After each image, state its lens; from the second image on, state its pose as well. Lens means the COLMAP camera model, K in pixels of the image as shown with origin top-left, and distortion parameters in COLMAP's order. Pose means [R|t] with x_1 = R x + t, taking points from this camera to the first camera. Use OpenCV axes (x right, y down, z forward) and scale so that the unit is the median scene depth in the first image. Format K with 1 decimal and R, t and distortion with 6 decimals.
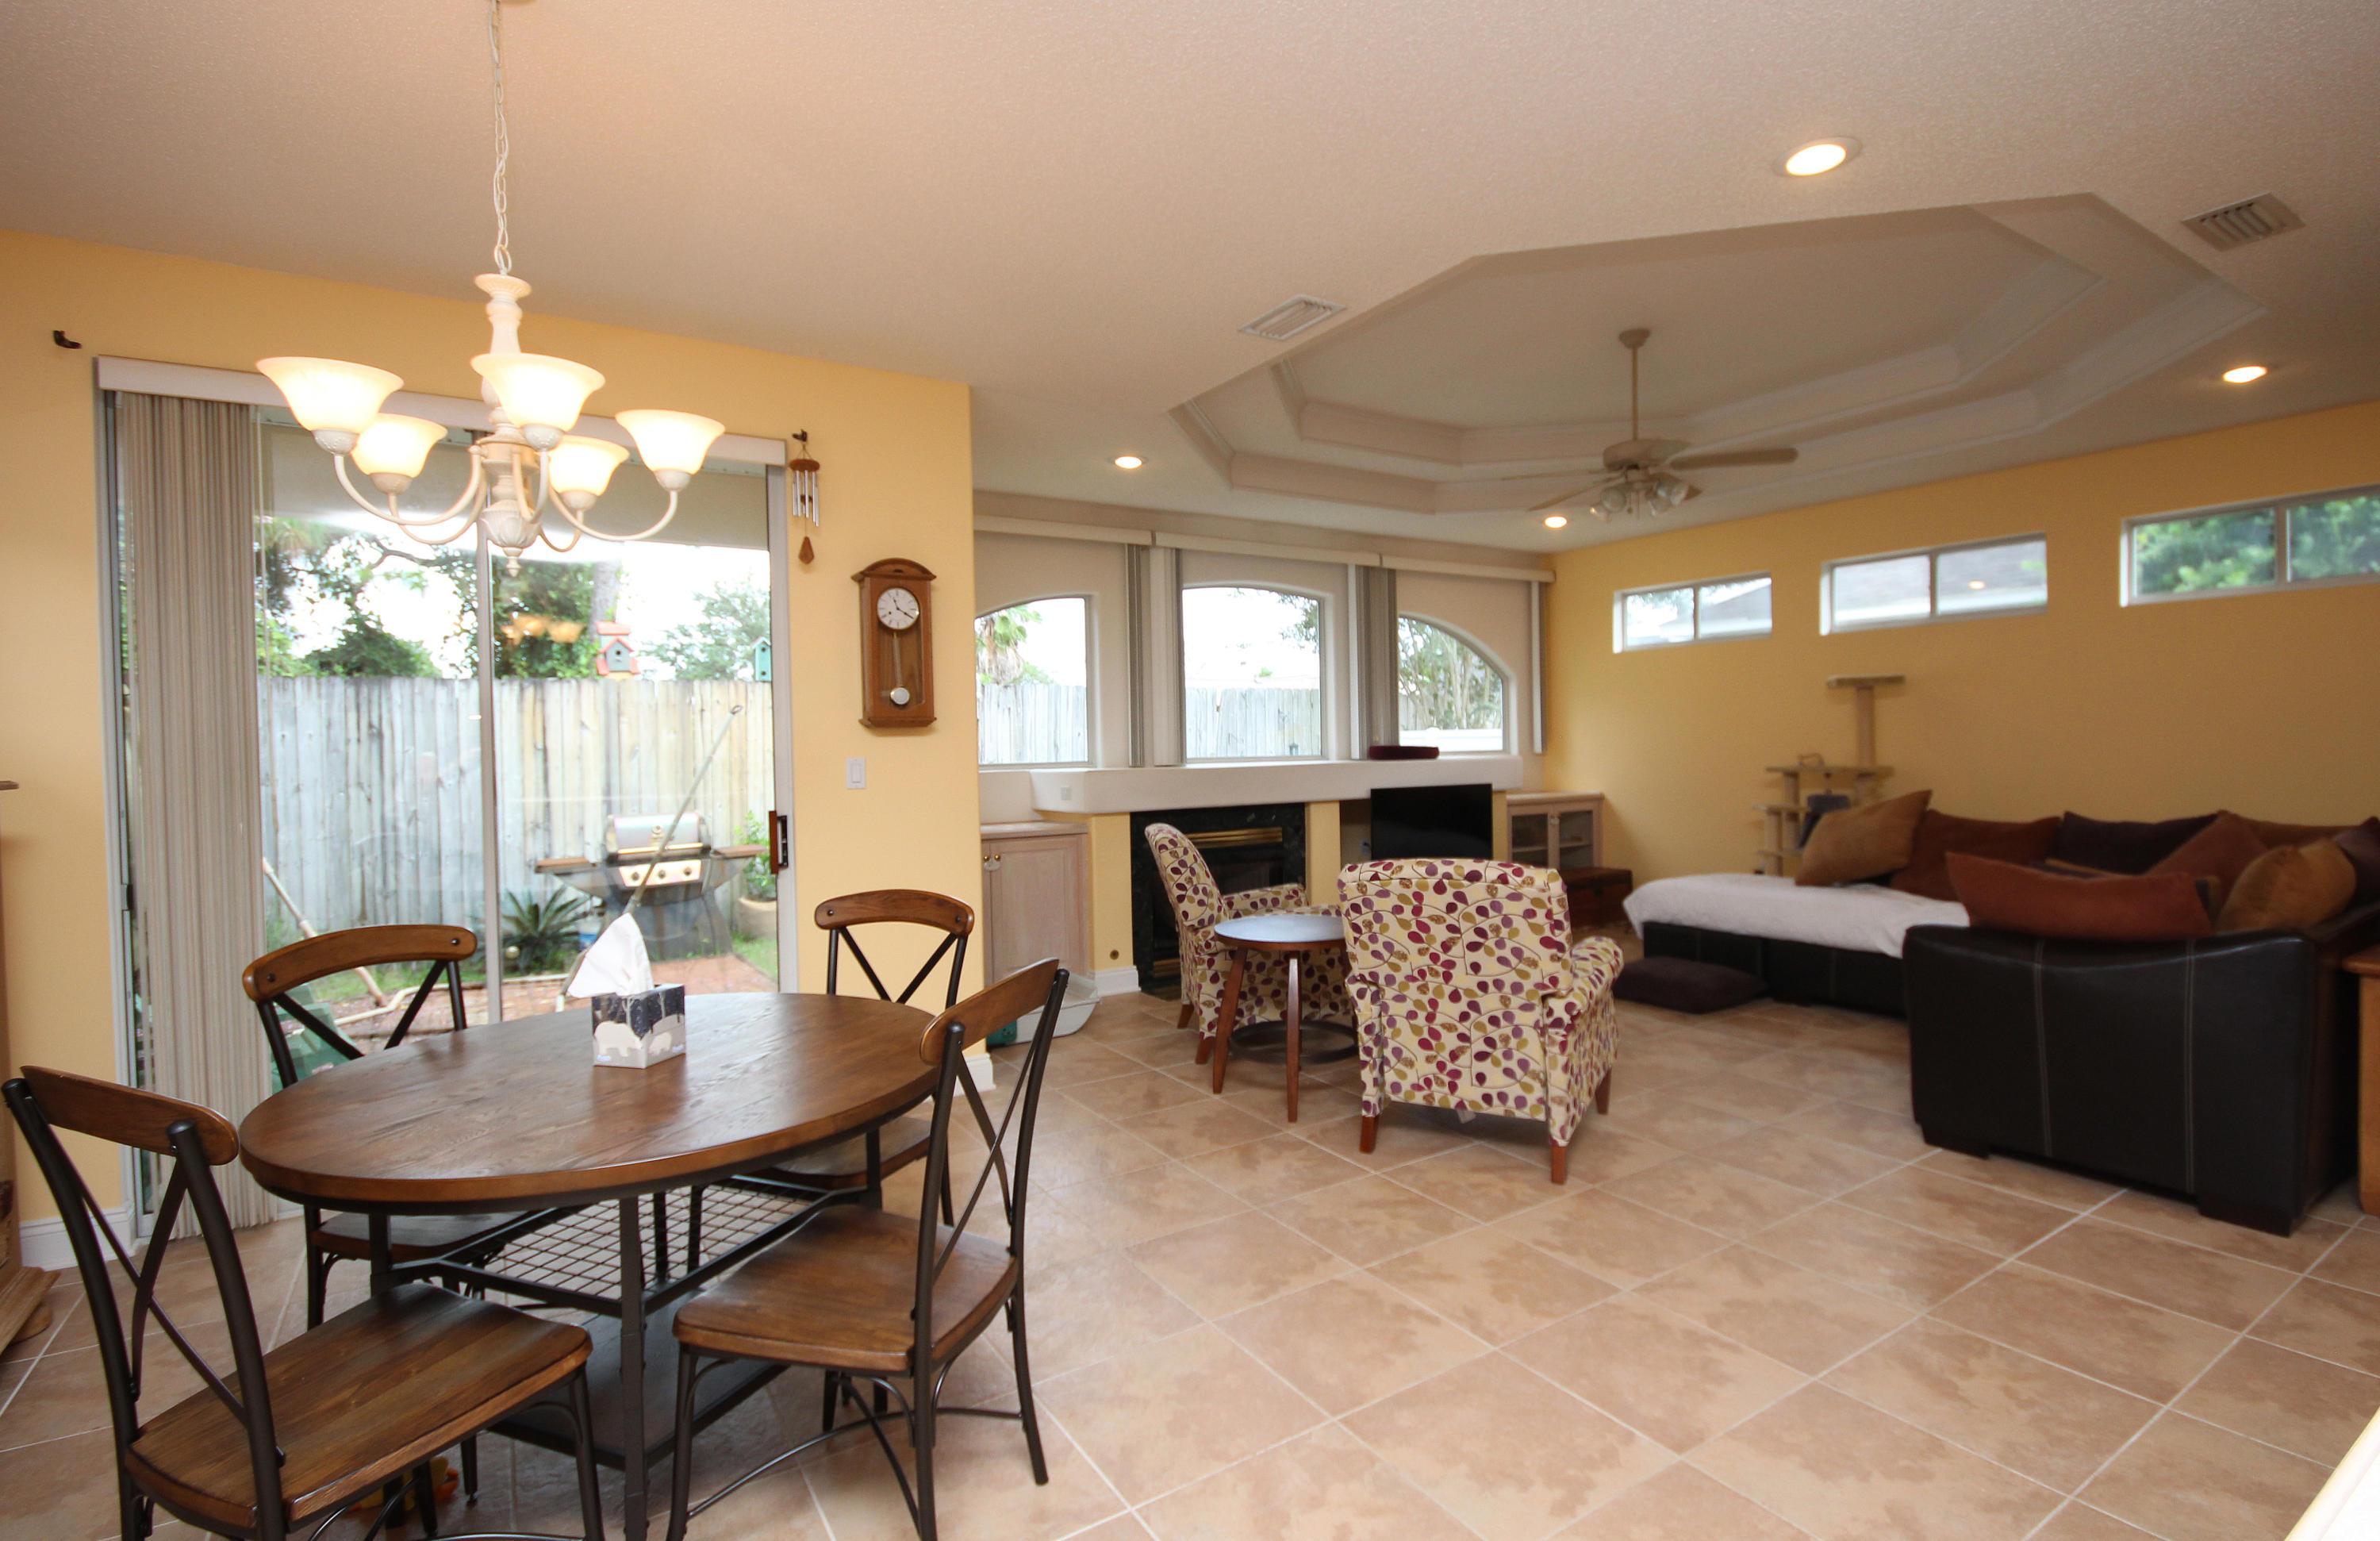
lens RADIAL K [[1112.3, 0, 1213.4], [0, 1112.3, 767.8], [0, 0, 1]] dist [0.002214, -0.007202]
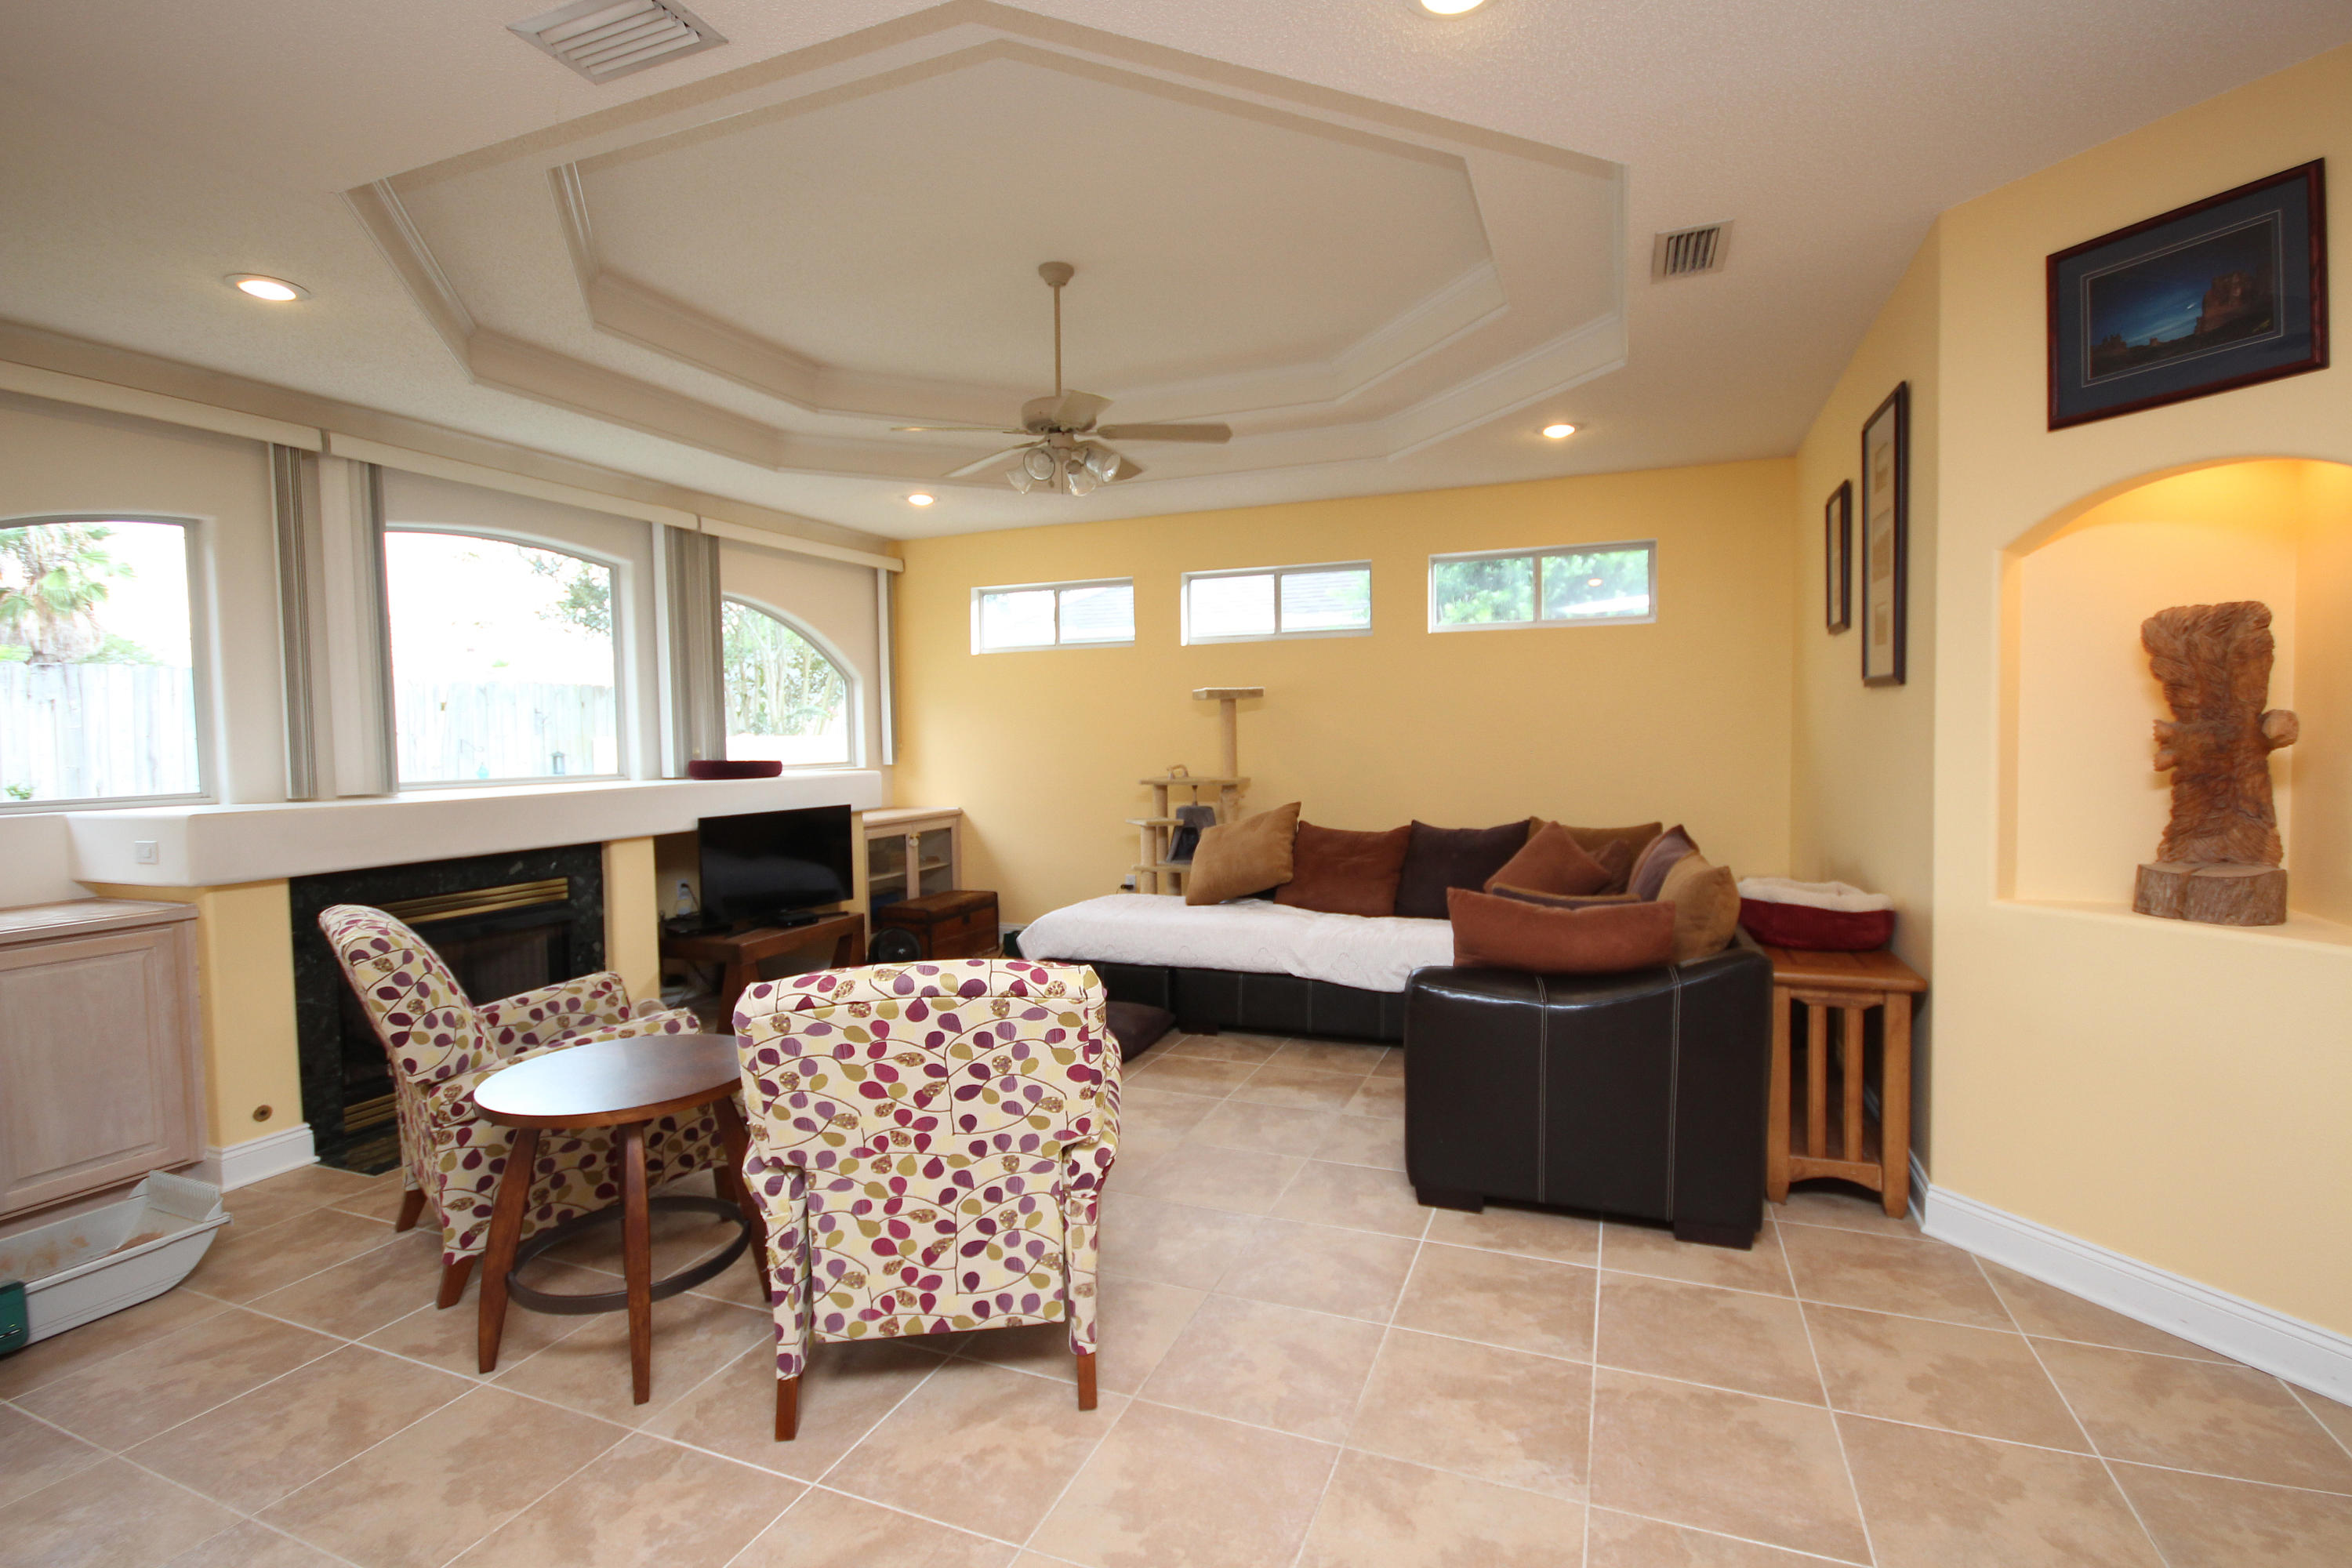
lens RADIAL K [[1090.9, 0, 1197.7], [0, 1090.9, 784.9], [0, 0, 1]] dist [0.000210, -0.000152]
pose [[0.817313, -0.022592, 0.575751, -0.017734], [0.013566, 0.999709, 0.019970, -0.028036], [-0.576034, -0.008511, 0.817381, 0.374771]]
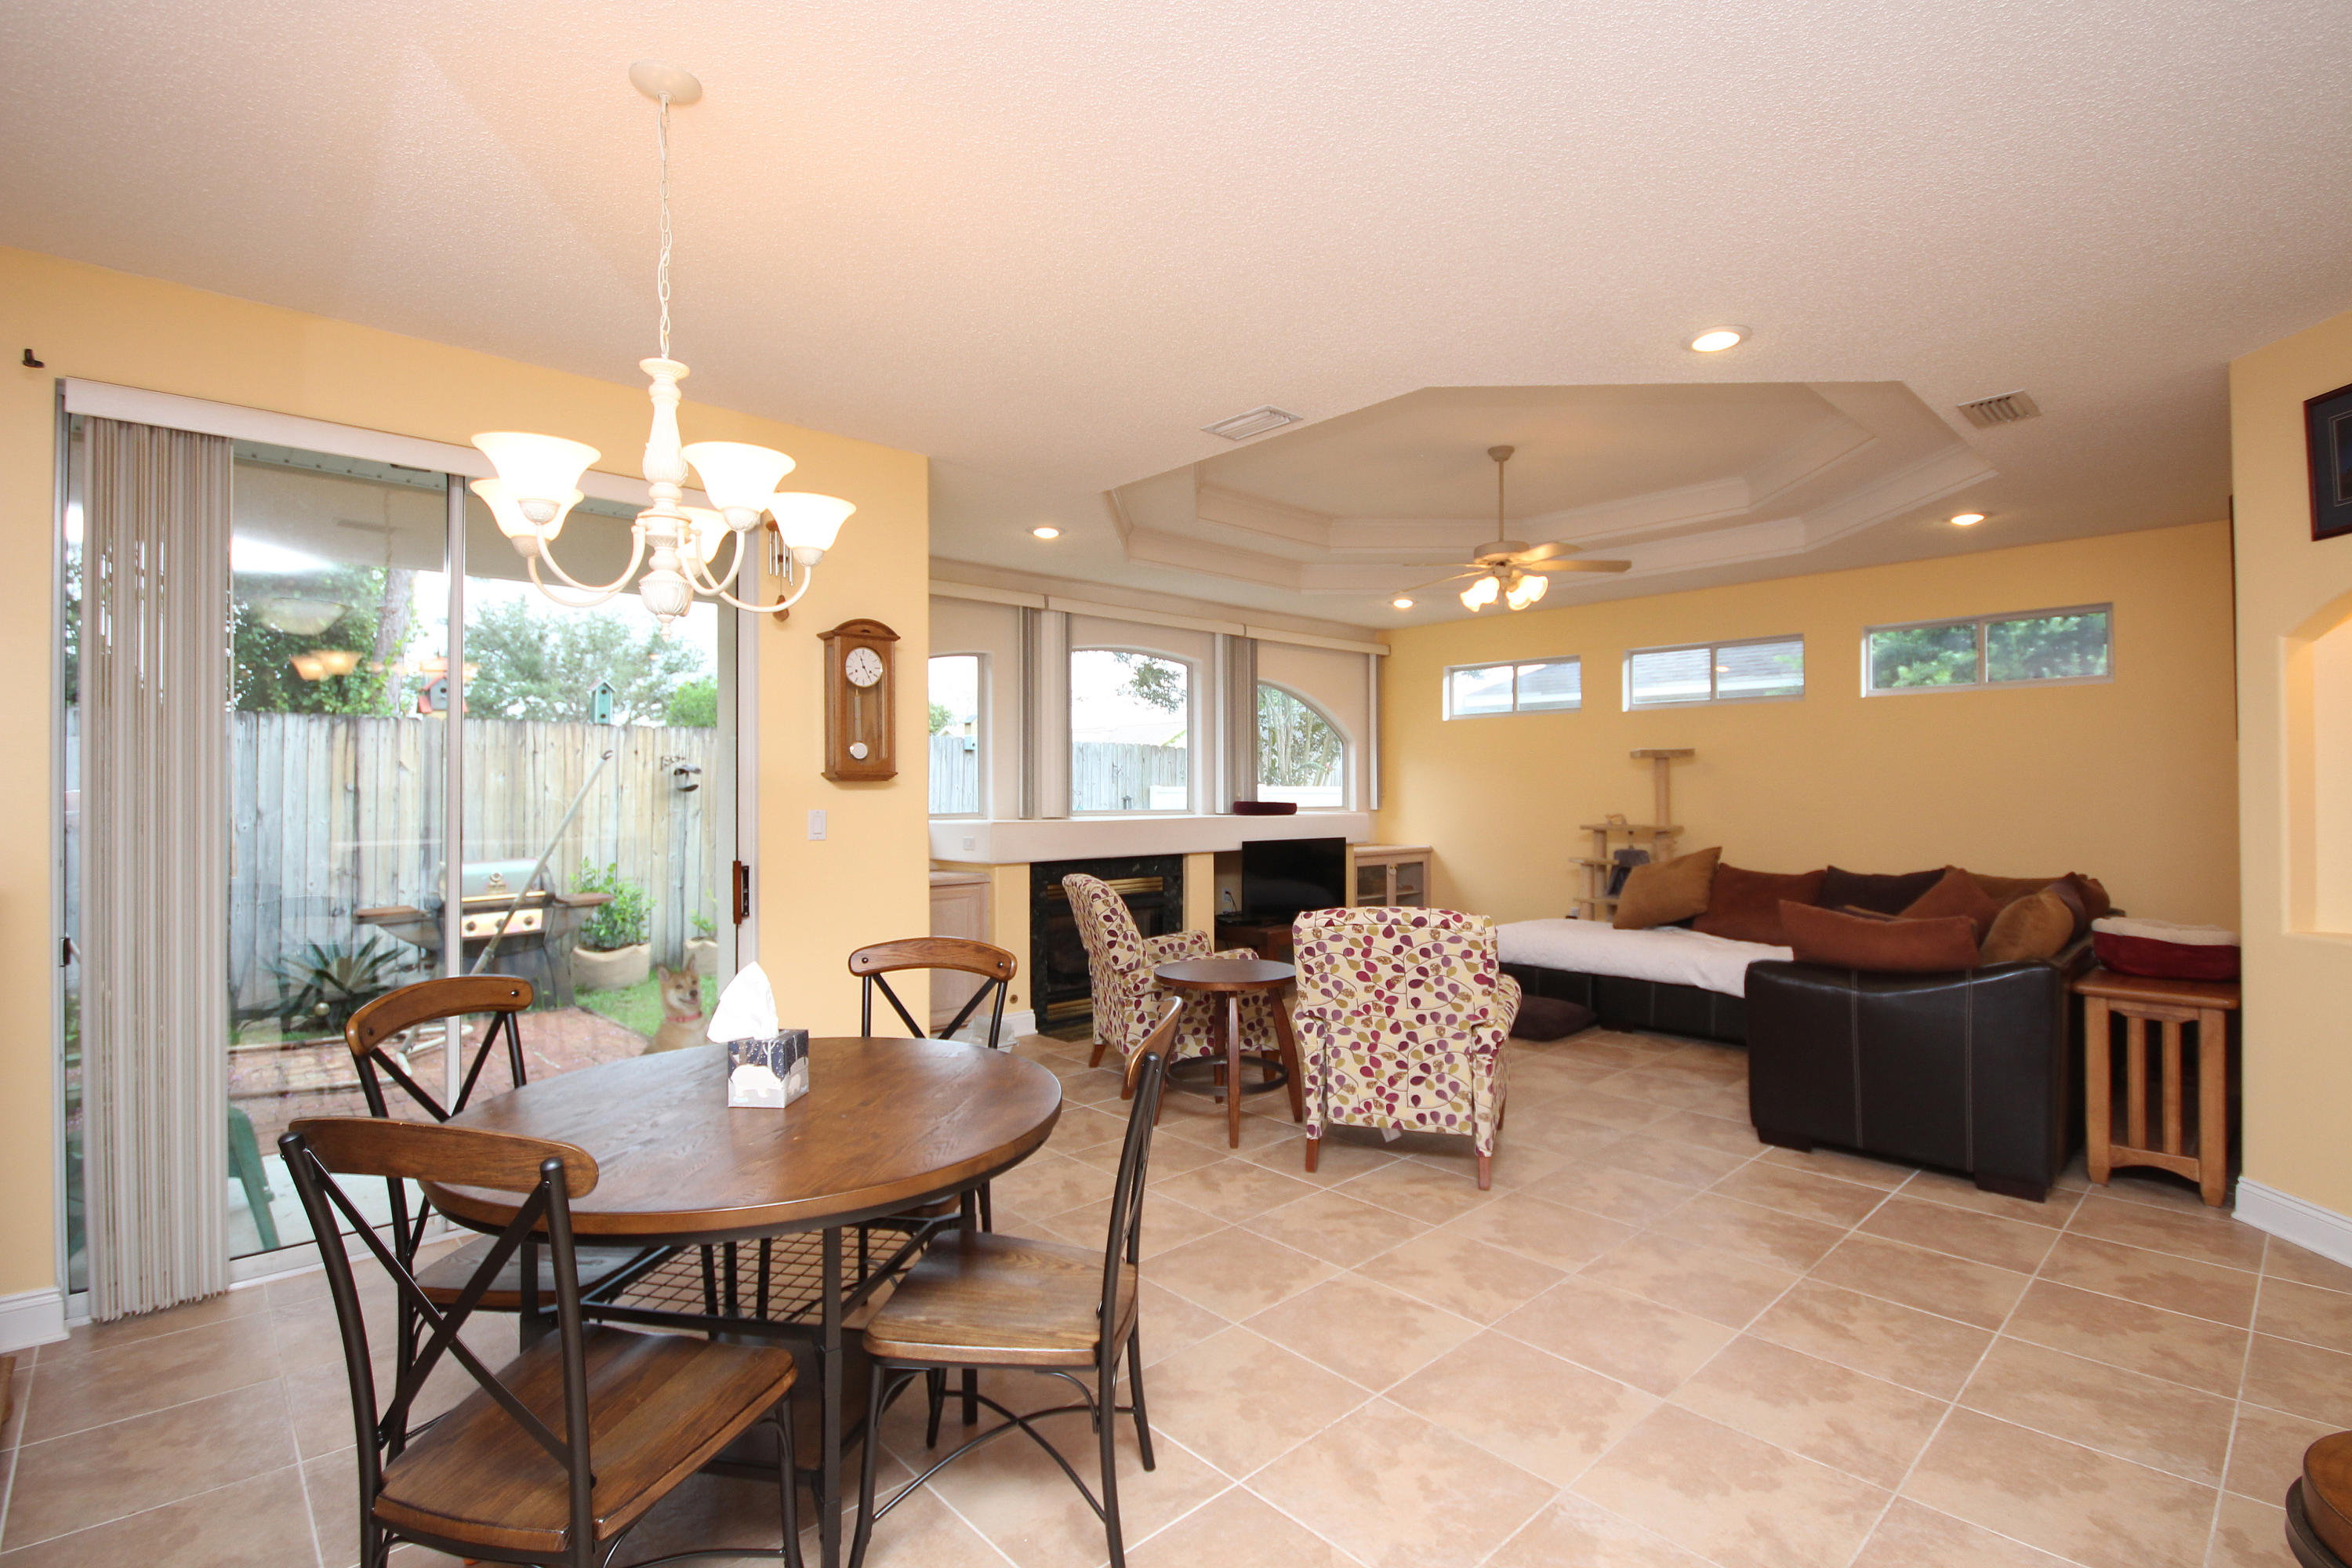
lens RADIAL K [[1077.9, 0, 1198.6], [0, 1077.9, 788.3], [0, 0, 1]] dist [-0.001940, -0.000187]
pose [[0.984075, 0.016531, 0.176984, -0.171284], [-0.011833, 0.999550, -0.027569, -0.006205], [-0.177360, 0.025036, 0.983828, -0.049914]]
